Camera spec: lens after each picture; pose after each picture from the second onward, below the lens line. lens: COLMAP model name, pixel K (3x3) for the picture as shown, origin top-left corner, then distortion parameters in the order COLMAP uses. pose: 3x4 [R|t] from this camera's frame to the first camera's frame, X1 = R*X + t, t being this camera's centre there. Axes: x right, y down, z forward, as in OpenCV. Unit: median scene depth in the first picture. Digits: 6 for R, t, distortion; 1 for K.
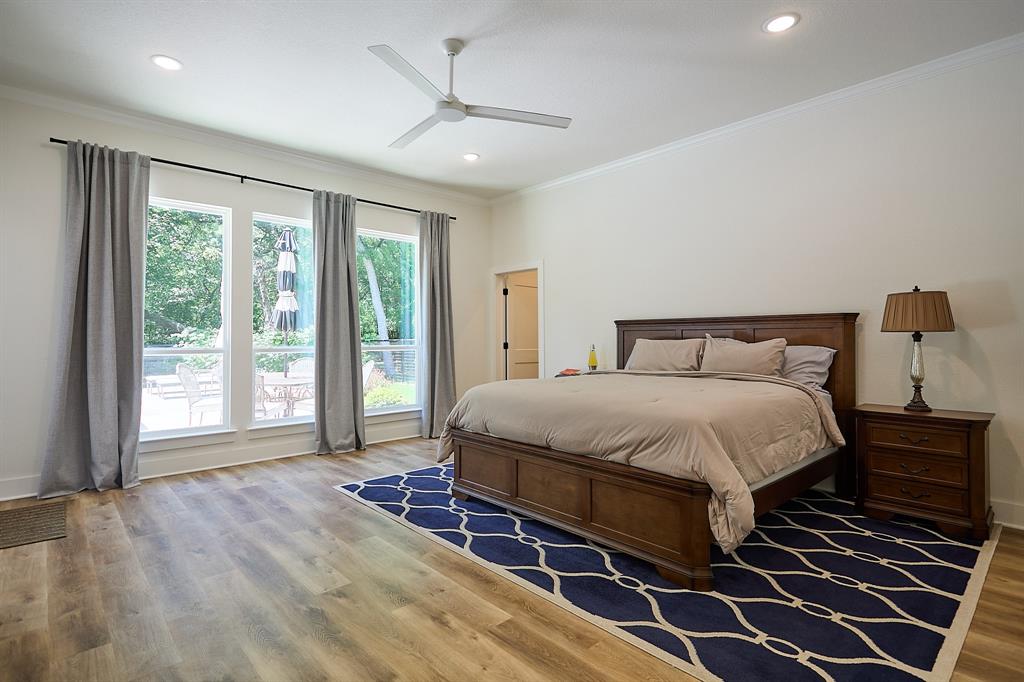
lens RADIAL K [[505.2, 0, 513.0], [0, 505.2, 338.2], [0, 0, 1]] dist [0.003577, -0.000327]
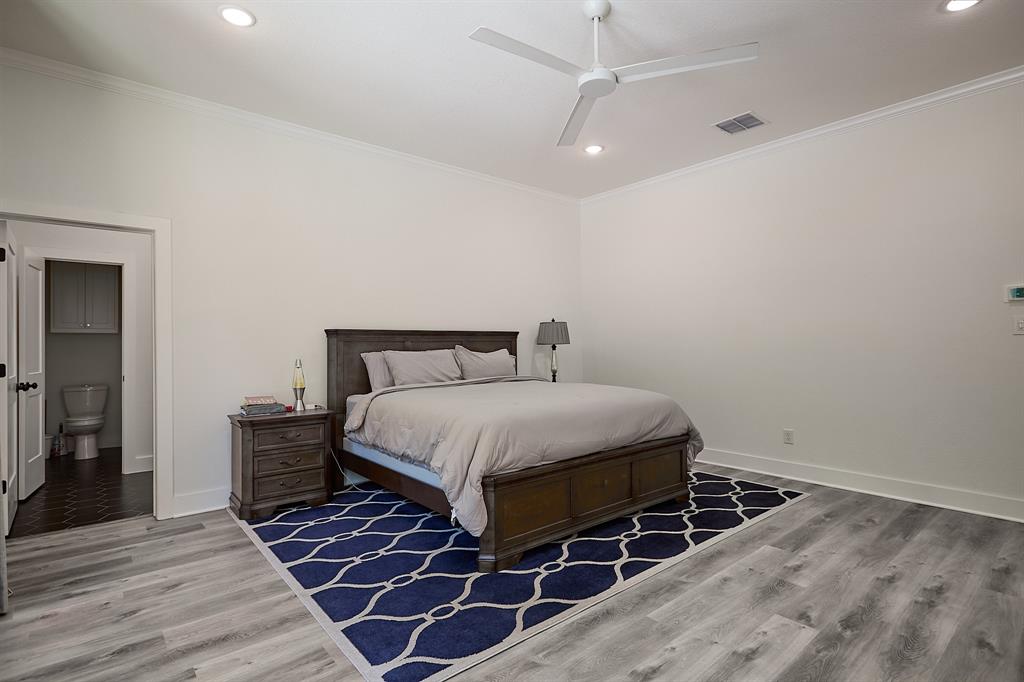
lens RADIAL K [[505.2, 0, 513.0], [0, 505.2, 338.2], [0, 0, 1]] dist [0.003577, -0.000327]
pose [[0.045306, 0.022156, 0.998727, -1.115109], [0.012348, 0.999665, -0.022737, 0.003388], [-0.998897, 0.013363, 0.045017, 1.262316]]
